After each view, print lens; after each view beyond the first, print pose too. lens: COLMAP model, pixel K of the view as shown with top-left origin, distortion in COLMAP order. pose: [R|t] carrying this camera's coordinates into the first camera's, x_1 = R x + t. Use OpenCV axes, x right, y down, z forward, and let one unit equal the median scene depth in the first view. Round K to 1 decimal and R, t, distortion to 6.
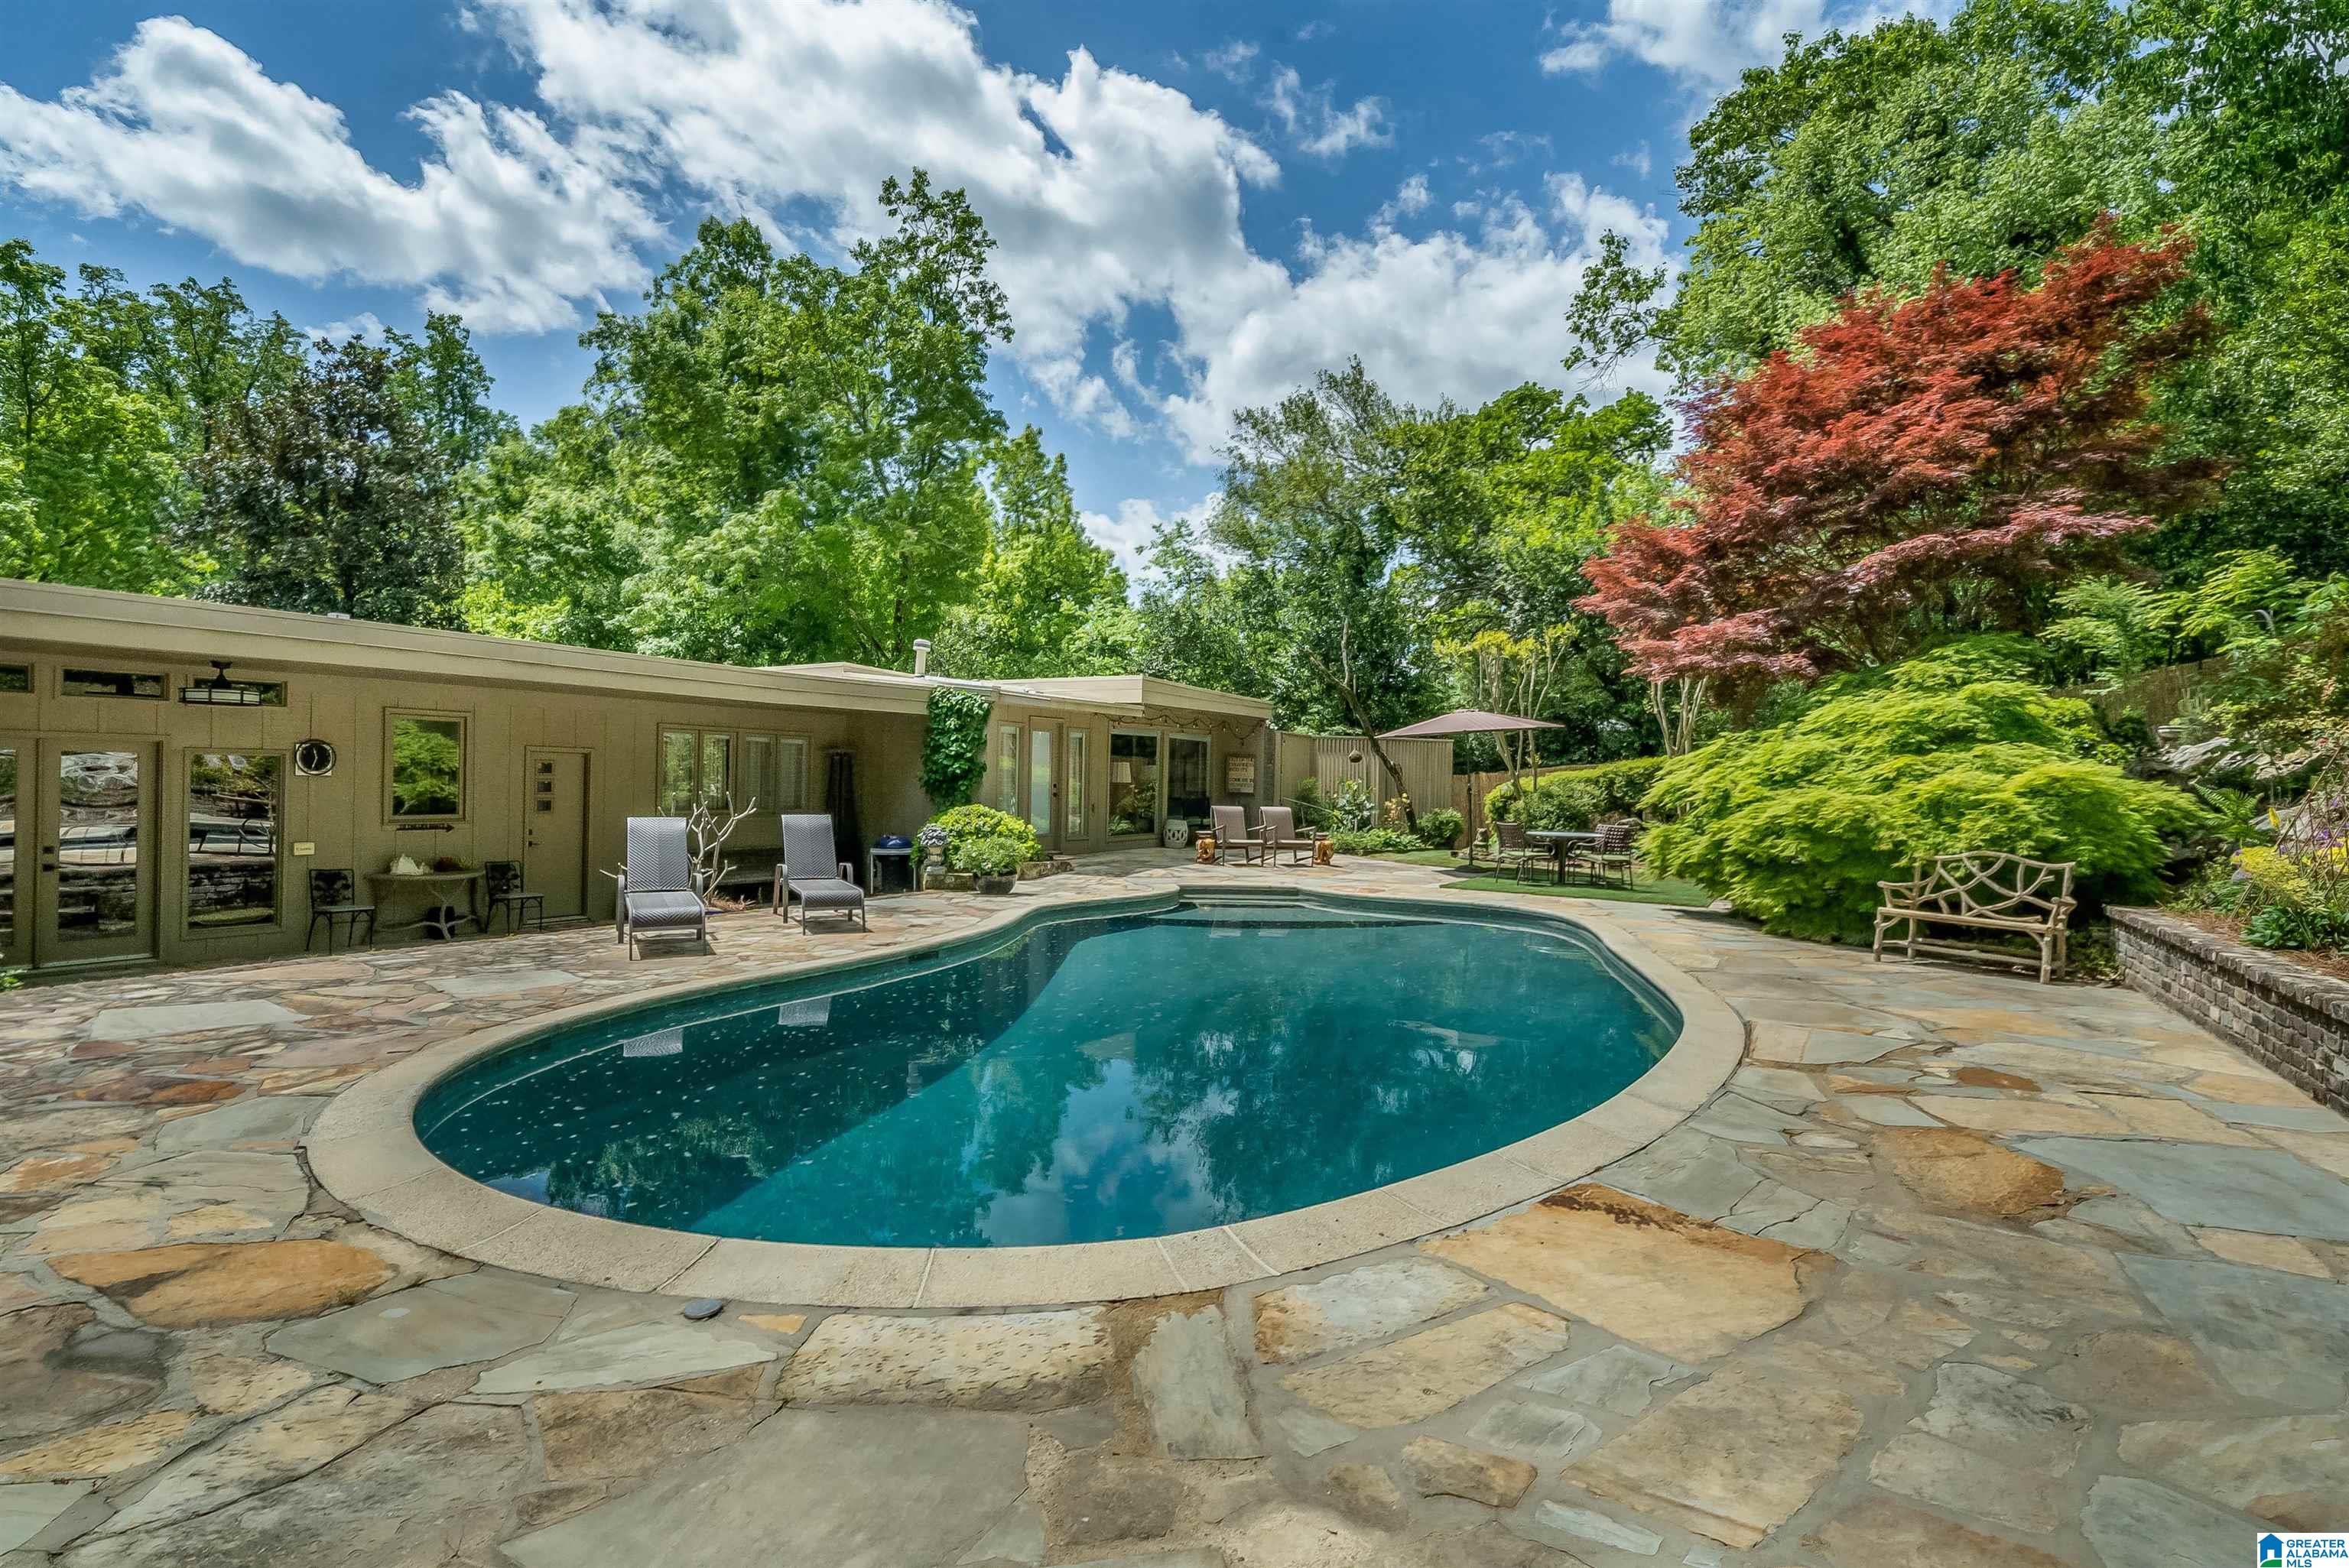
lens RADIAL K [[1132.4, 0, 1211.1], [0, 1132.4, 779.3], [0, 0, 1]] dist [0.002374, 0.000591]
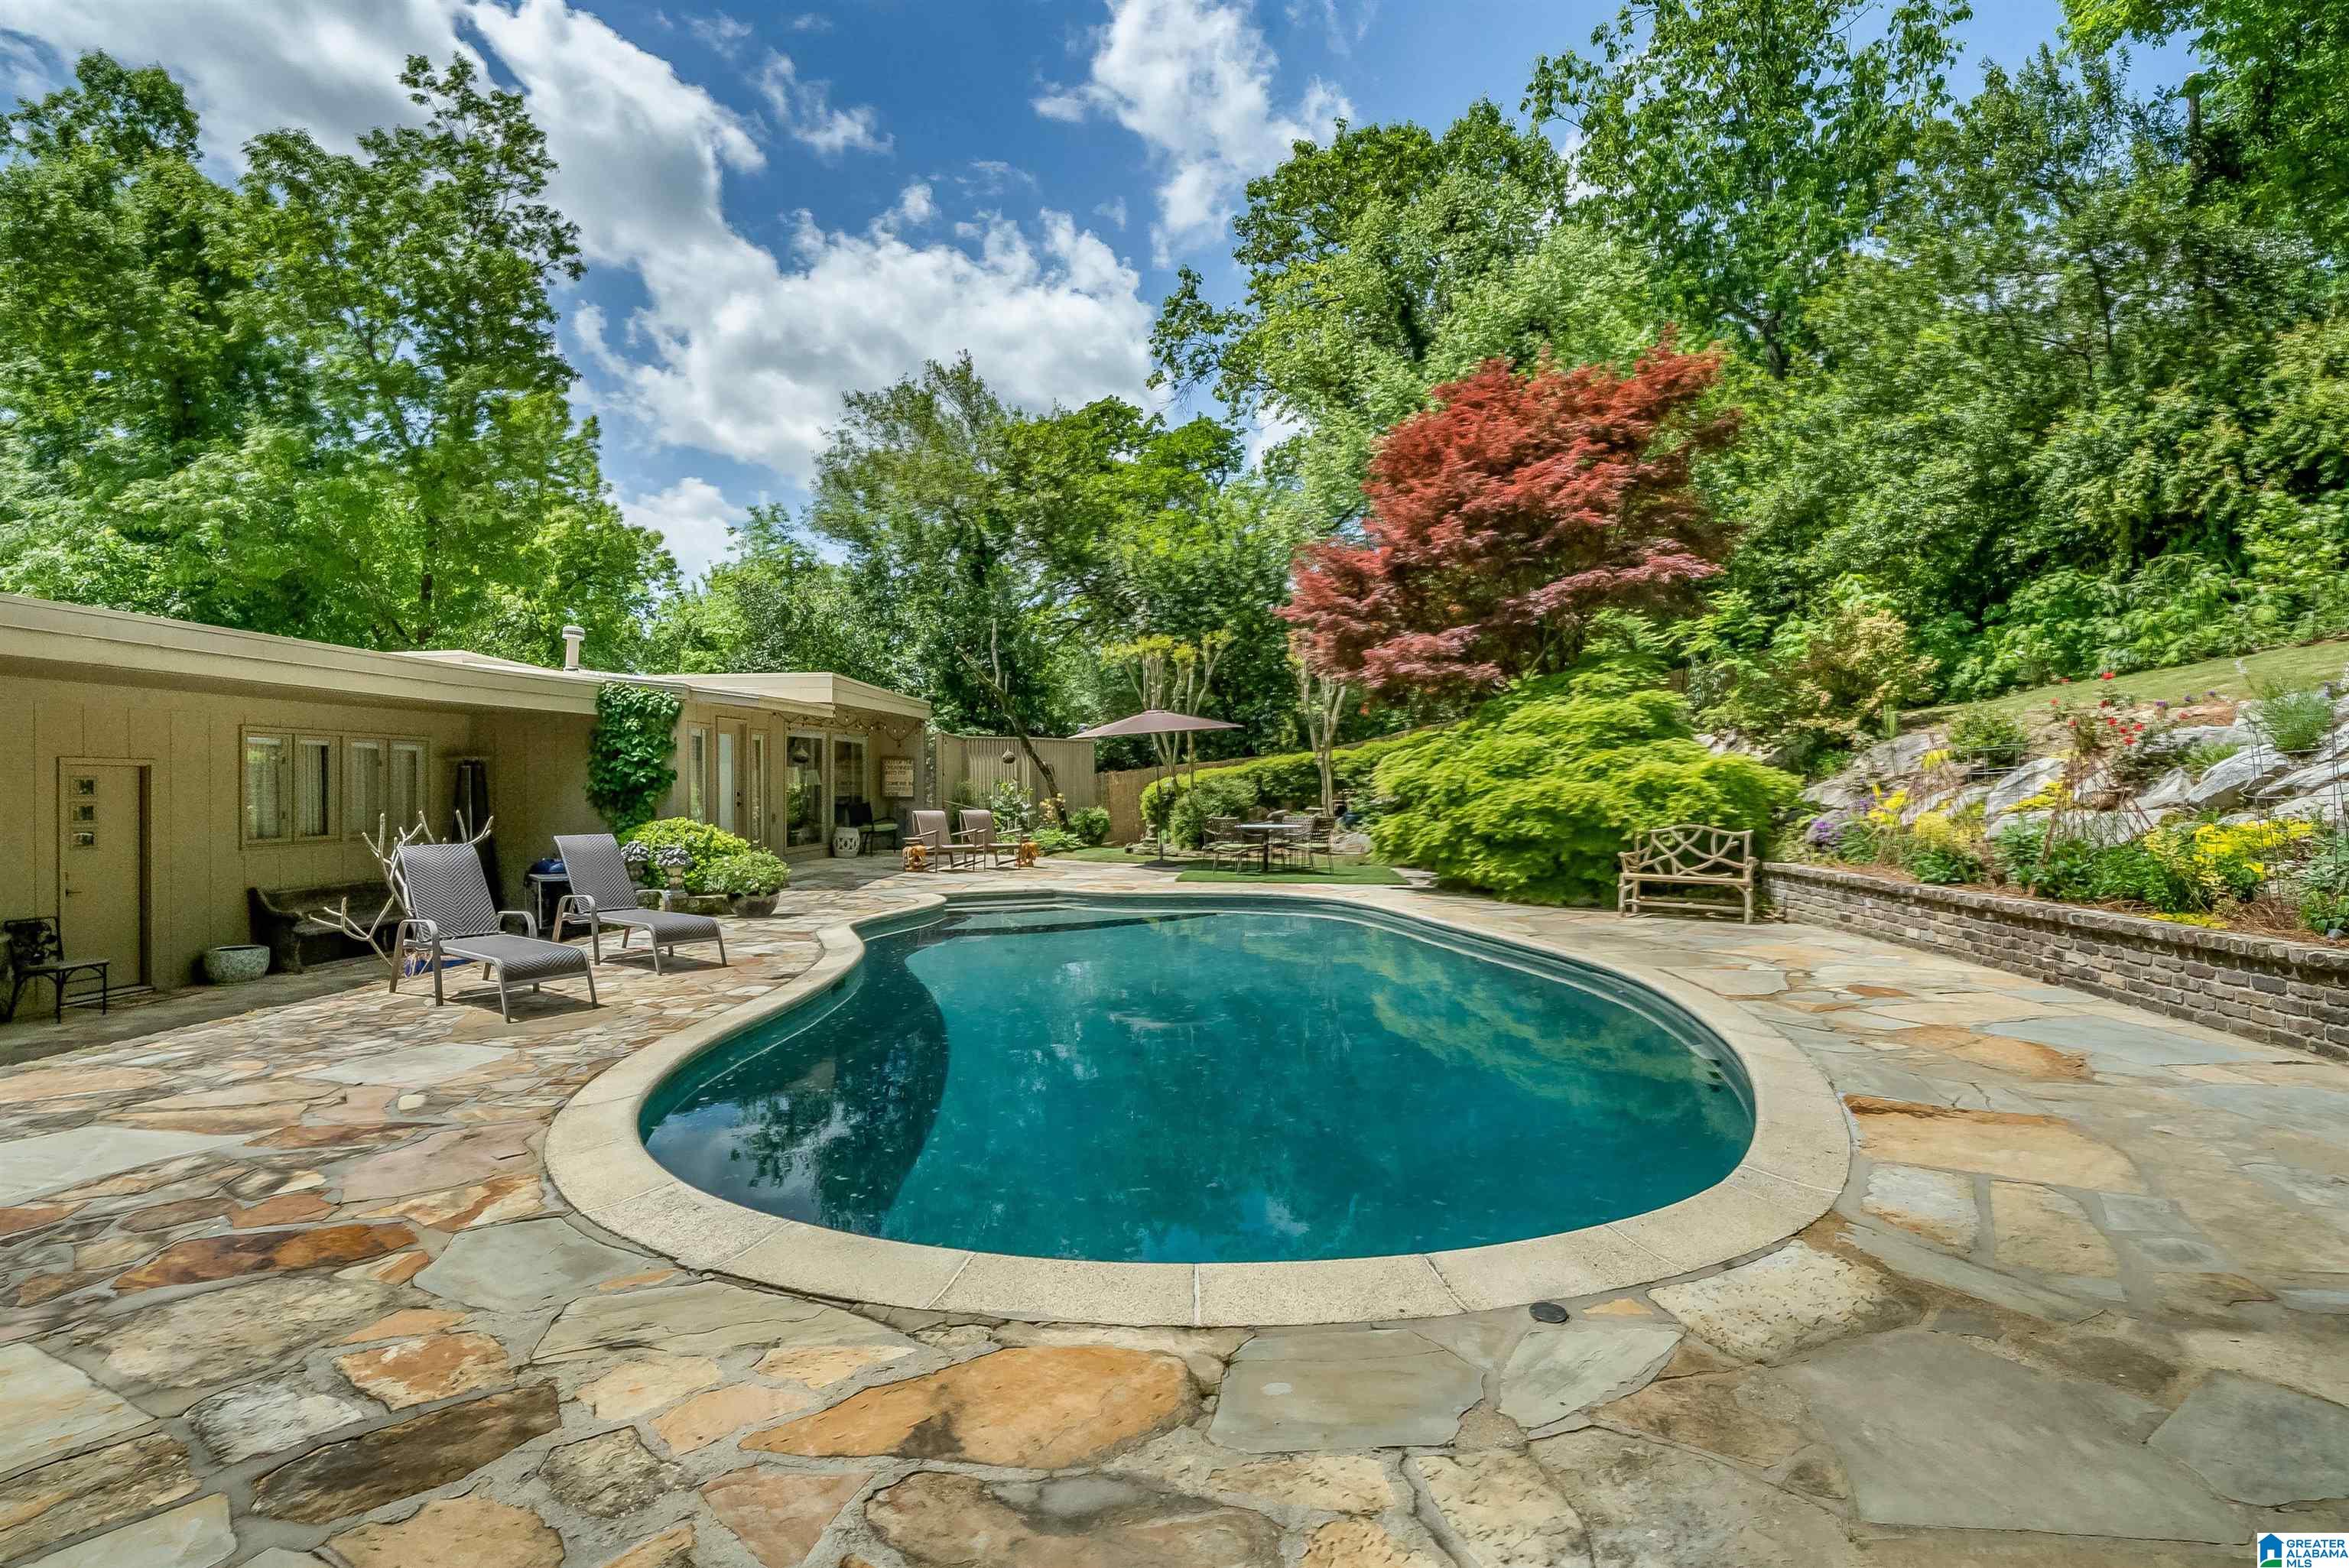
lens RADIAL K [[1132.4, 0, 1186.2], [0, 1132.4, 789.0], [0, 0, 1]] dist [0.002374, 0.000591]
pose [[0.913836, -0.024806, 0.405326, -0.155777], [0.021441, 0.999688, 0.012841, -0.002012], [-0.405518, -0.003044, 0.914082, 0.029630]]
